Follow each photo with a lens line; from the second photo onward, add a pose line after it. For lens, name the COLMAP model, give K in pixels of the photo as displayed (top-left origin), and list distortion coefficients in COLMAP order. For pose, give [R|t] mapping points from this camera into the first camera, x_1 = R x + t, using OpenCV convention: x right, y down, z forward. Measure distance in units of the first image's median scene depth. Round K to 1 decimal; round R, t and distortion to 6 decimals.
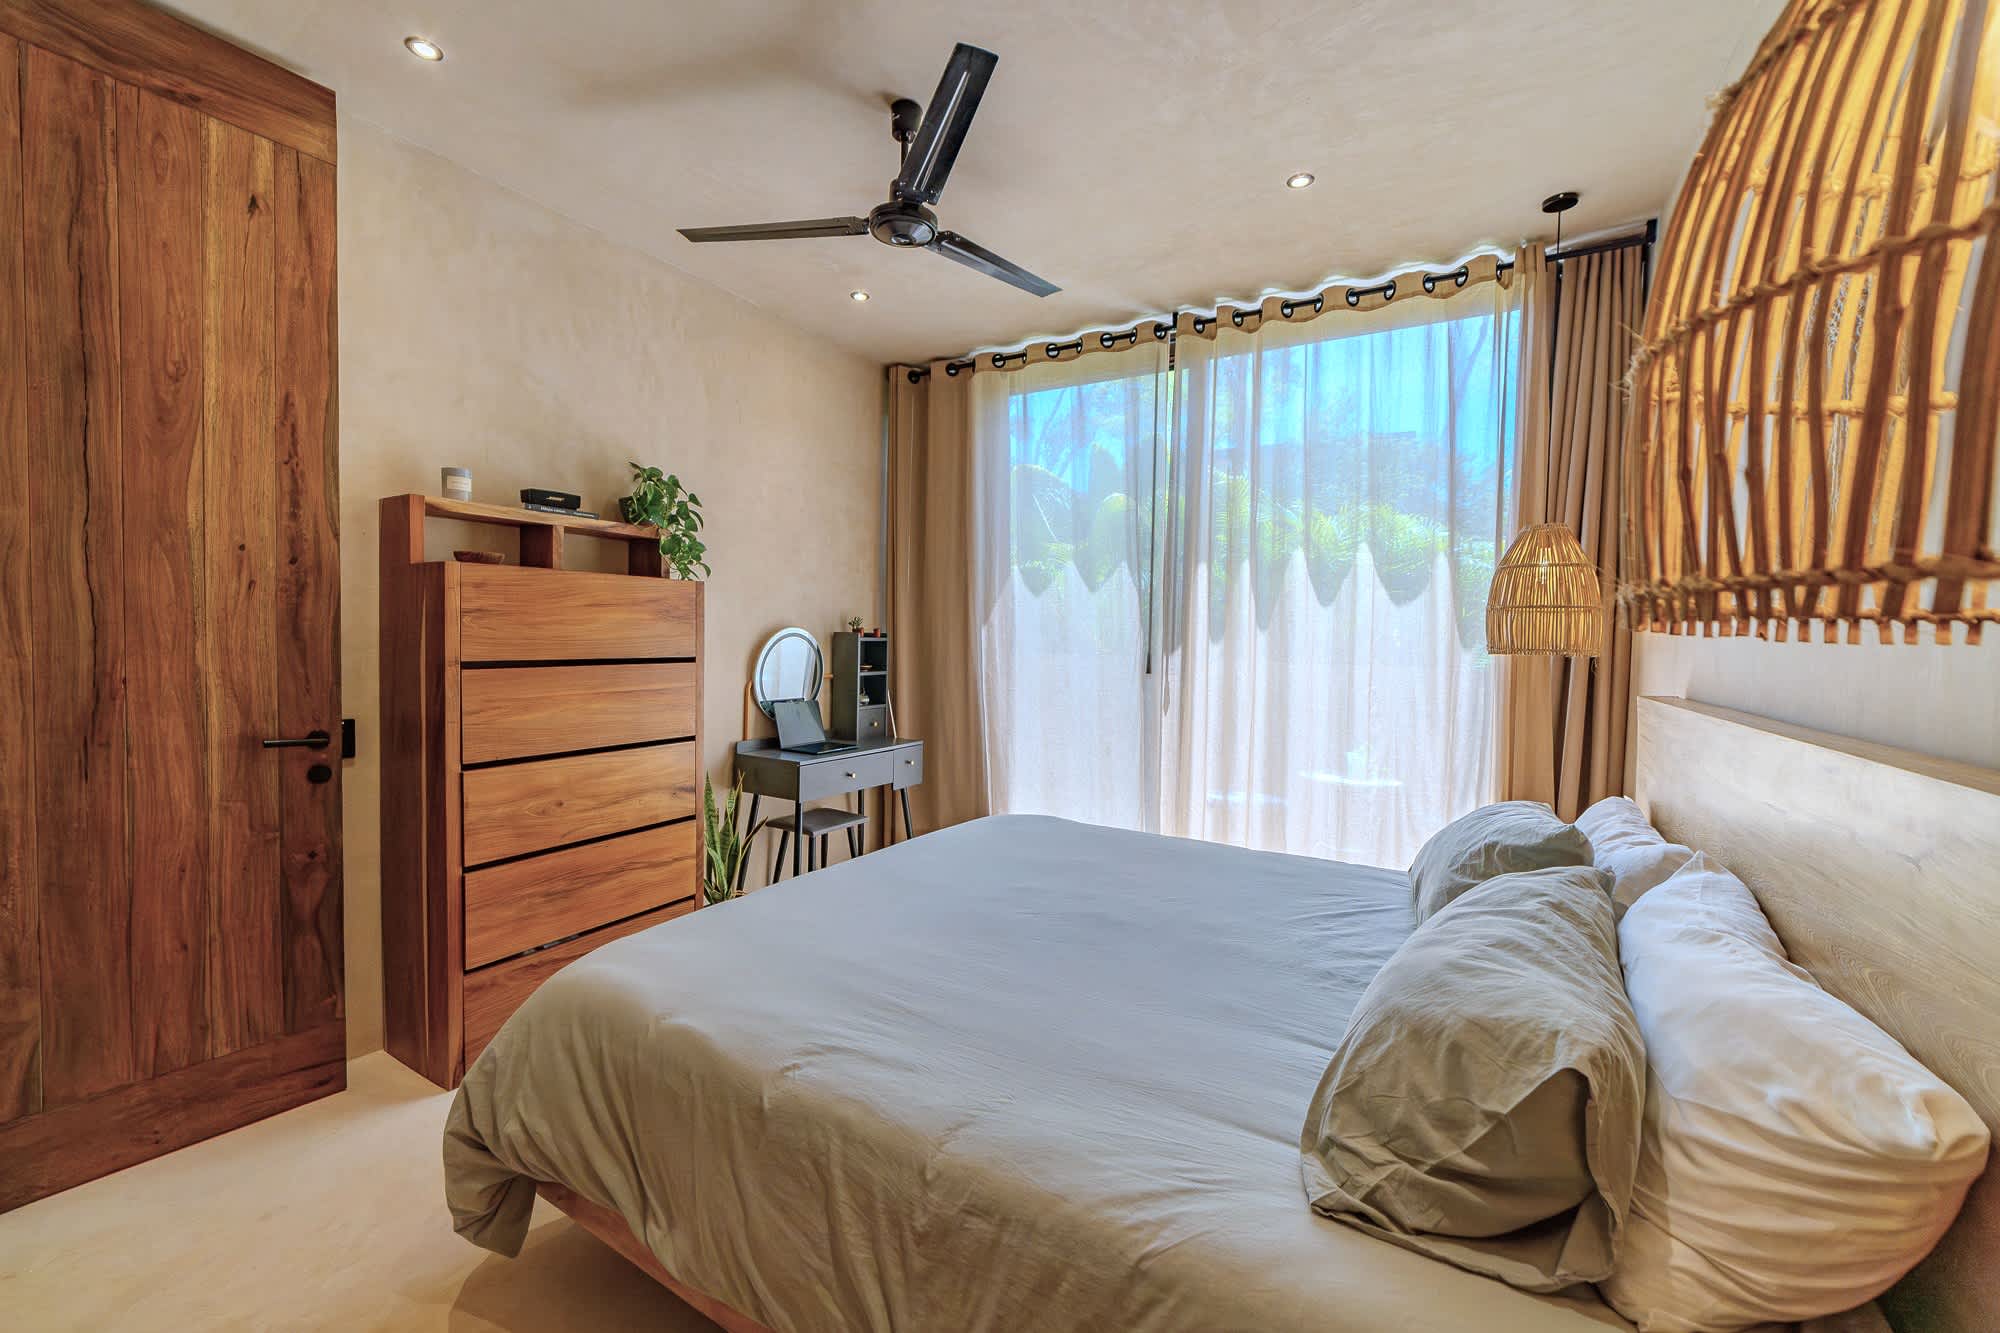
lens RADIAL K [[807.9, 0, 942.2], [0, 807.9, 670.5], [0, 0, 1]] dist [-0.017794, 0.006000]
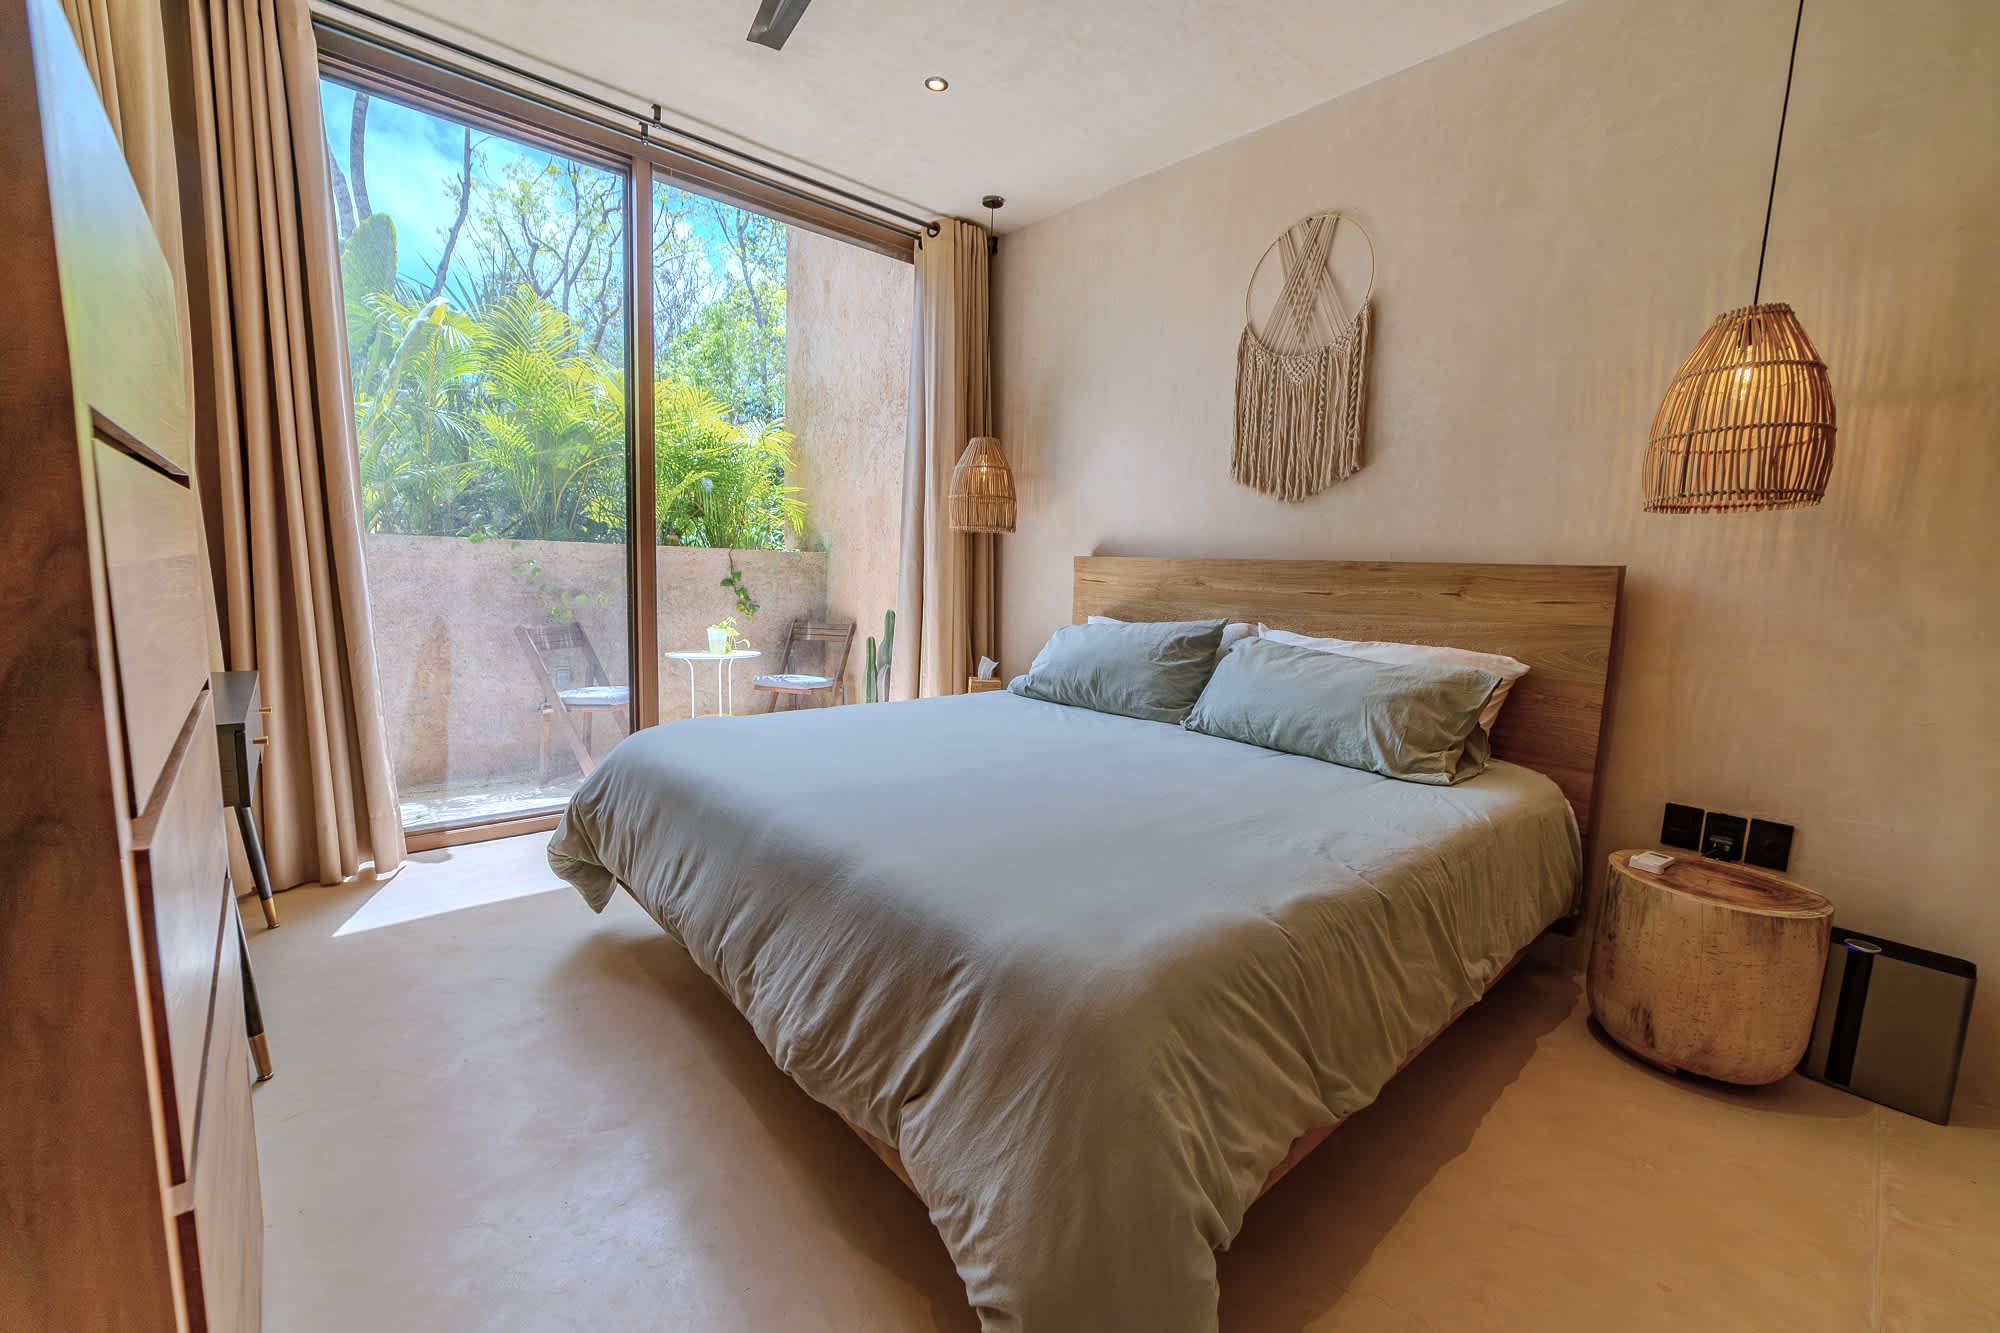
lens RADIAL K [[807.9, 0, 1011.8], [0, 807.9, 669.9], [0, 0, 1]] dist [-0.017794, 0.006000]
pose [[0.265931, -0.134734, 0.954530, -0.659576], [0.014415, 0.990629, 0.135814, 0.029804], [-0.963884, -0.022358, 0.265381, 0.573315]]
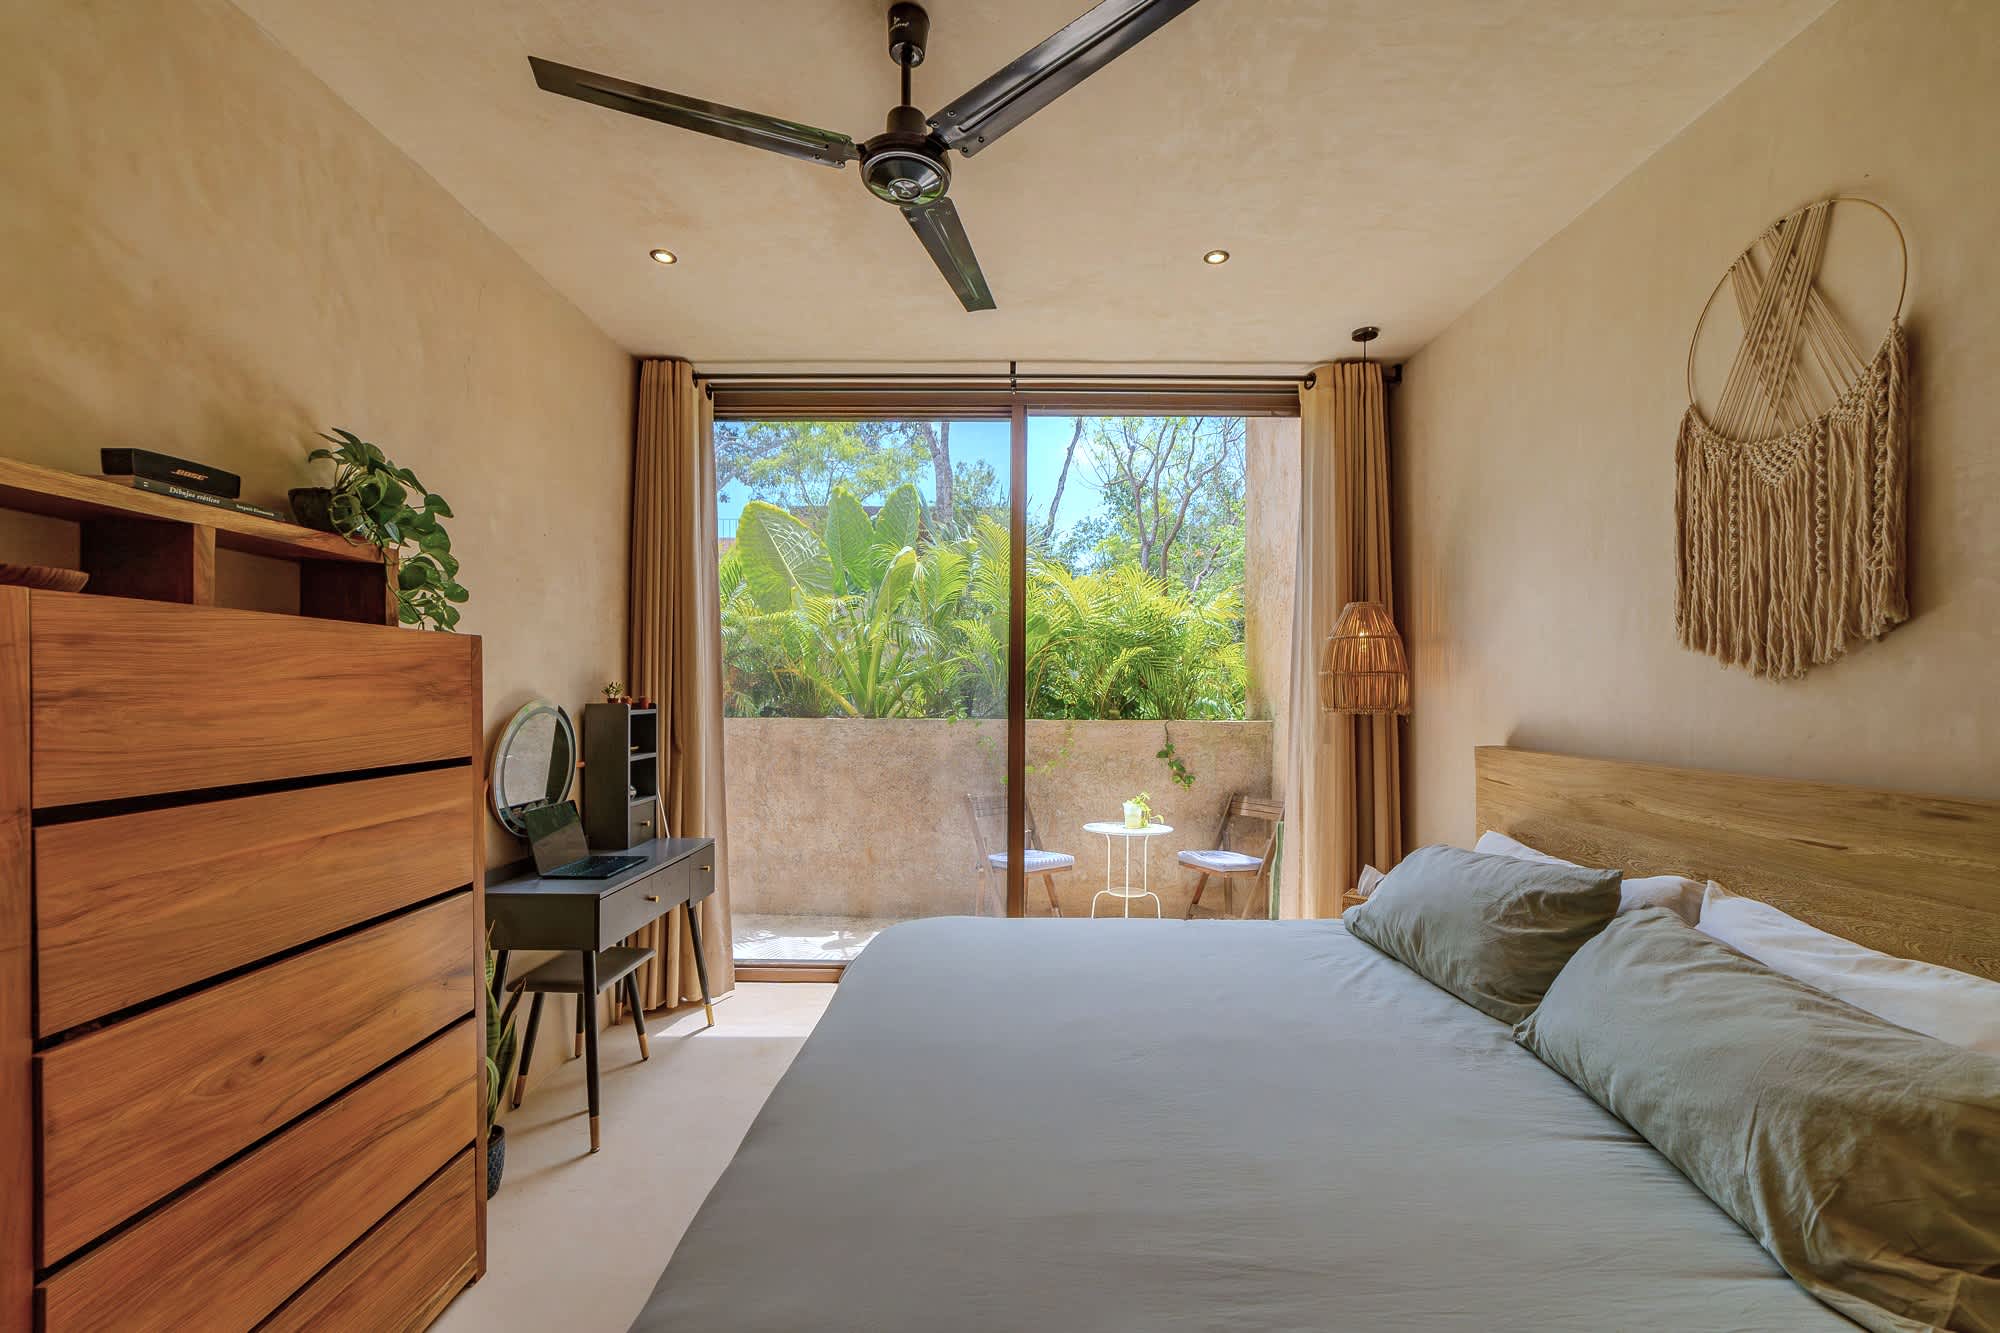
lens RADIAL K [[807.9, 0, 1009.5], [0, 807.9, 699.7], [0, 0, 1]] dist [-0.017794, 0.006000]
pose [[0.839742, -0.022025, 0.542539, -0.335747], [0.037208, 0.999162, -0.017028, -0.039244], [-0.541710, 0.034486, 0.839858, 0.291111]]
